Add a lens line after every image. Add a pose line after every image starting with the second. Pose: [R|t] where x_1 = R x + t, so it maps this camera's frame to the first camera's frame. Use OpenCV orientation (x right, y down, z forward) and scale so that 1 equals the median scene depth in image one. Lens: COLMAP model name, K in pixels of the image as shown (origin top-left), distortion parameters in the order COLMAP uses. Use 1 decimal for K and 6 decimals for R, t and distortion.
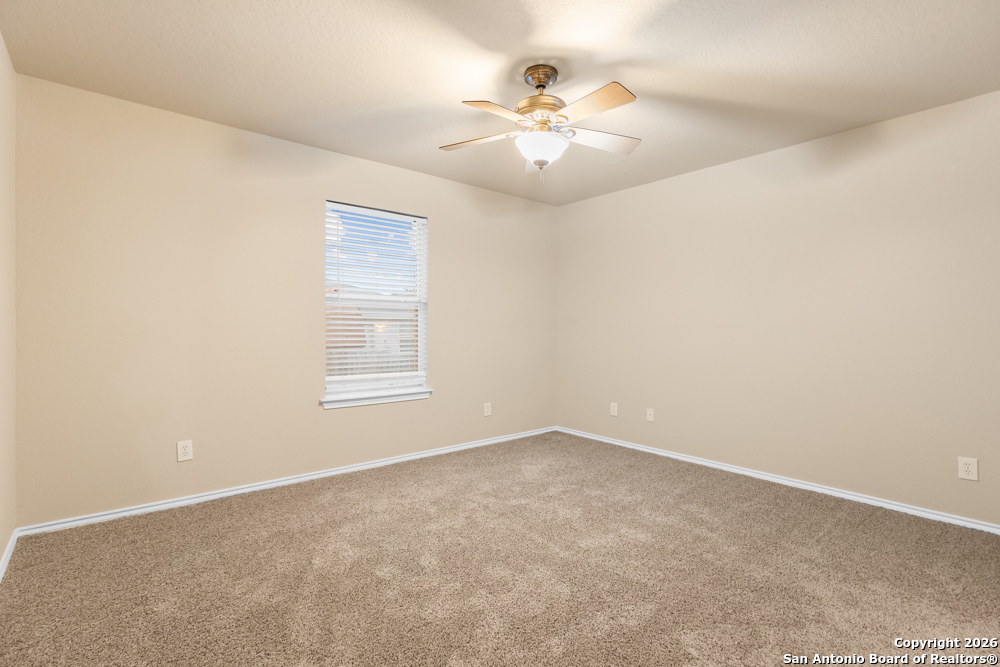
lens RADIAL K [[465.4, 0, 506.4], [0, 465.4, 337.2], [0, 0, 1]] dist [0.000310, 0.000831]
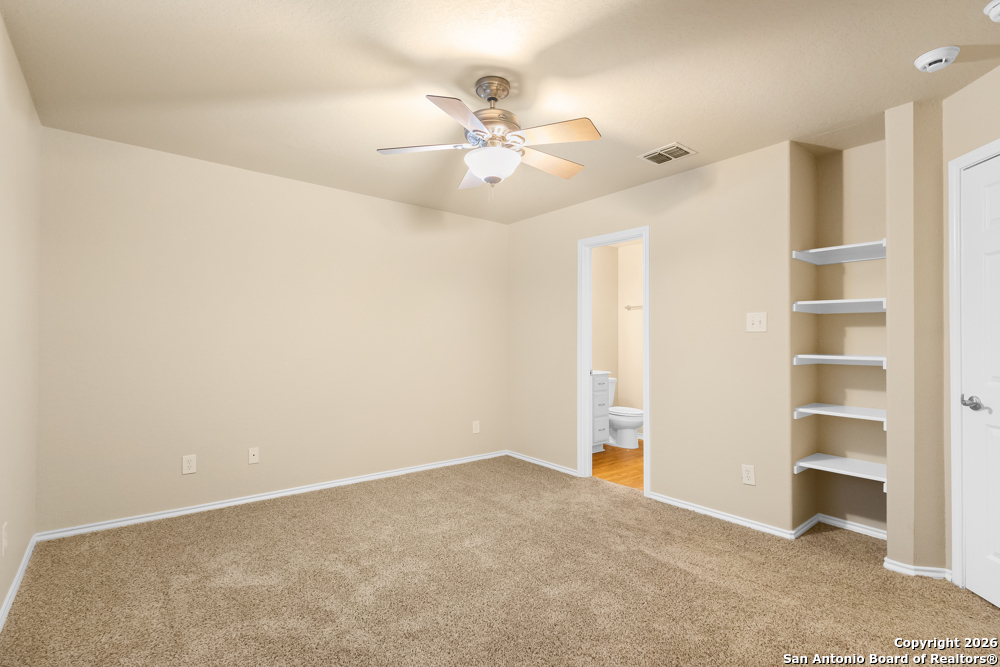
lens RADIAL K [[465.4, 0, 504.9], [0, 465.4, 330.4], [0, 0, 1]] dist [0.000310, 0.000831]
pose [[0.032646, 0.021569, 0.999234, -0.697148], [0.016672, 0.999616, -0.022122, -0.034526], [-0.999328, 0.017382, 0.032274, 0.762994]]
